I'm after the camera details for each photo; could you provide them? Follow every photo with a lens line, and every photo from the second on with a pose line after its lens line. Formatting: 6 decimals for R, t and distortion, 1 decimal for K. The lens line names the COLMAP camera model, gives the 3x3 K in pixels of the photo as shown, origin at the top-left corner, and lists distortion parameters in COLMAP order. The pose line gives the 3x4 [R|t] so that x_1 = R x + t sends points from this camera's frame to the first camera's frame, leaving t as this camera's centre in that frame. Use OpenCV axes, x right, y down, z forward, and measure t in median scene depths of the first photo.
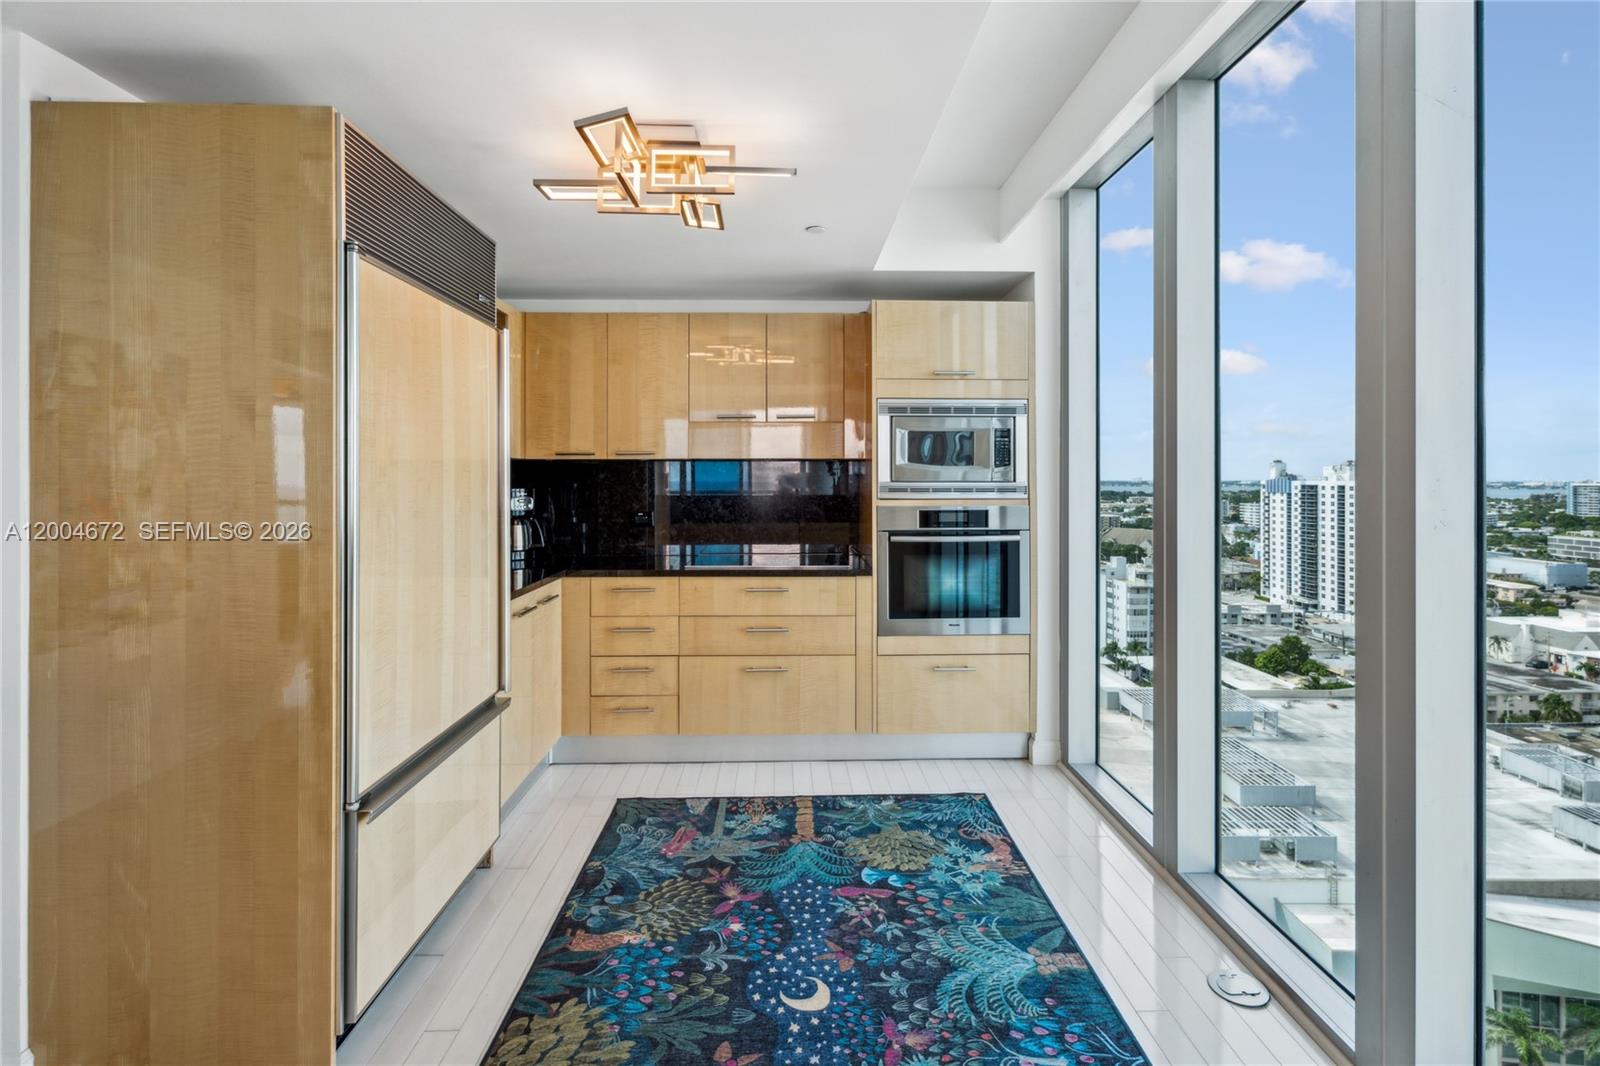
lens RADIAL K [[746.9, 0, 800.5], [0, 746.9, 478.2], [0, 0, 1]] dist [0.001371, 0.000335]
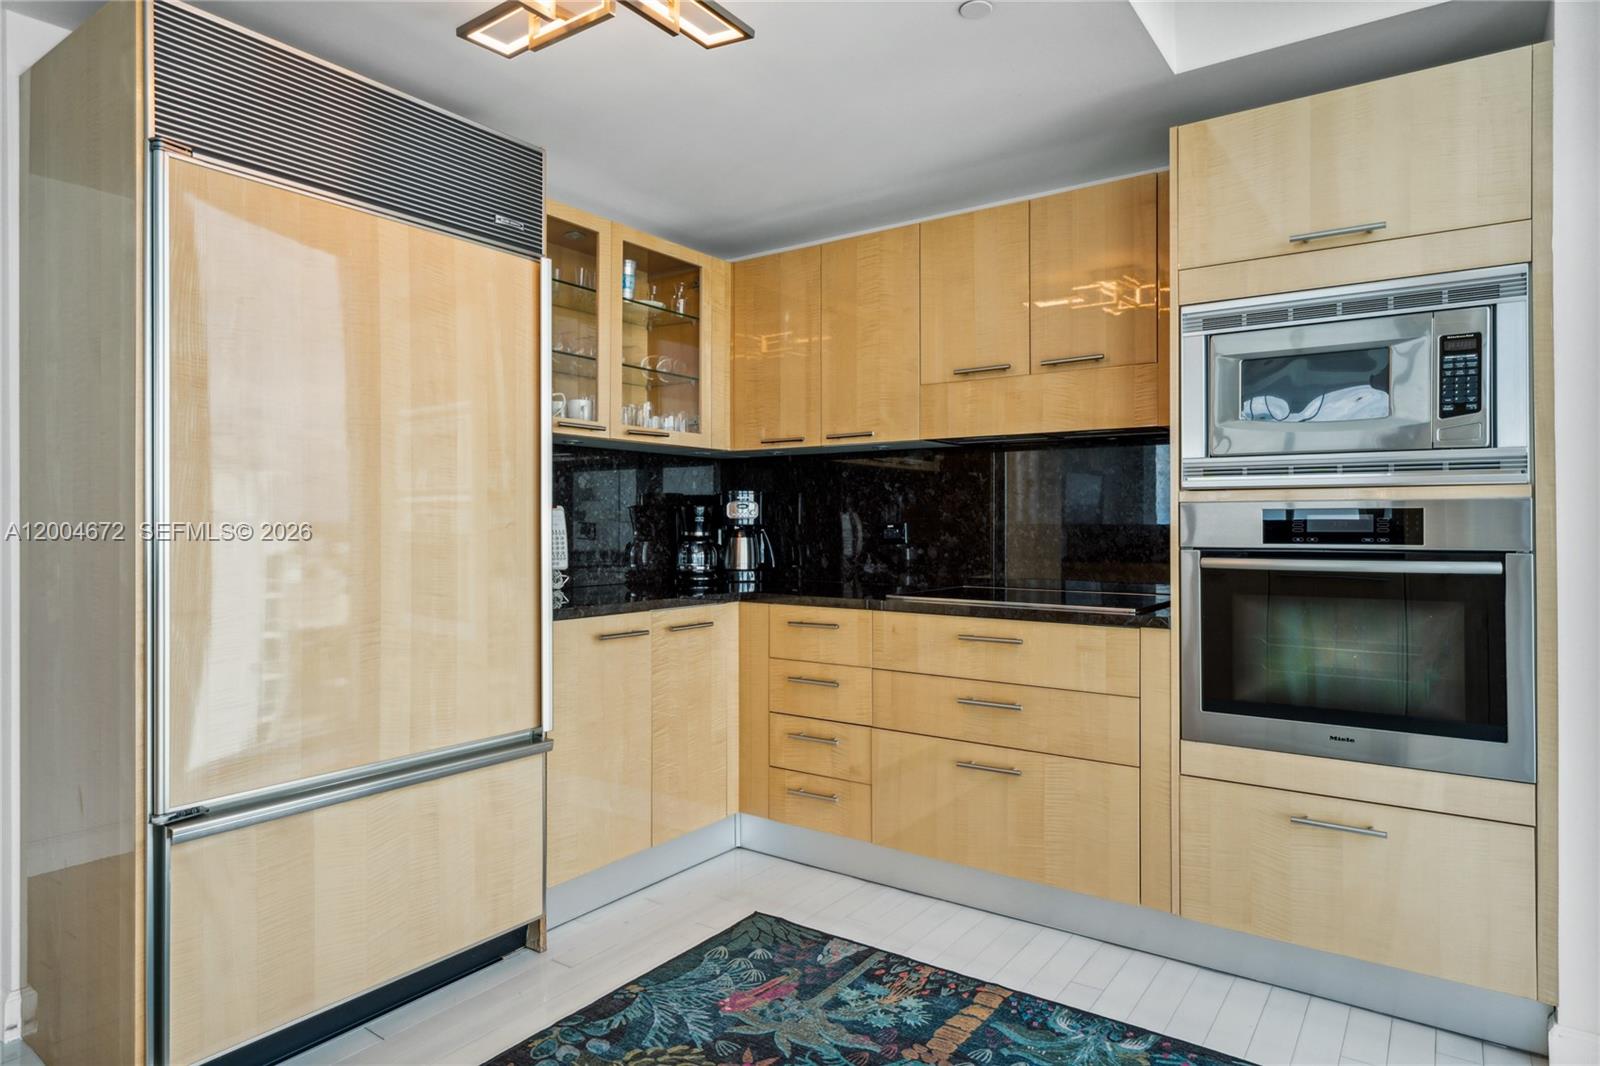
lens RADIAL K [[920.8, 0, 800.0], [0, 920.8, 525.2], [0, 0, 1]] dist [-0.002737, 0.000210]
pose [[0.801510, 0.002806, -0.597975, 0.291669], [0.001222, 0.999979, 0.006330, 0.050814], [0.597980, -0.005805, 0.801490, 0.300835]]
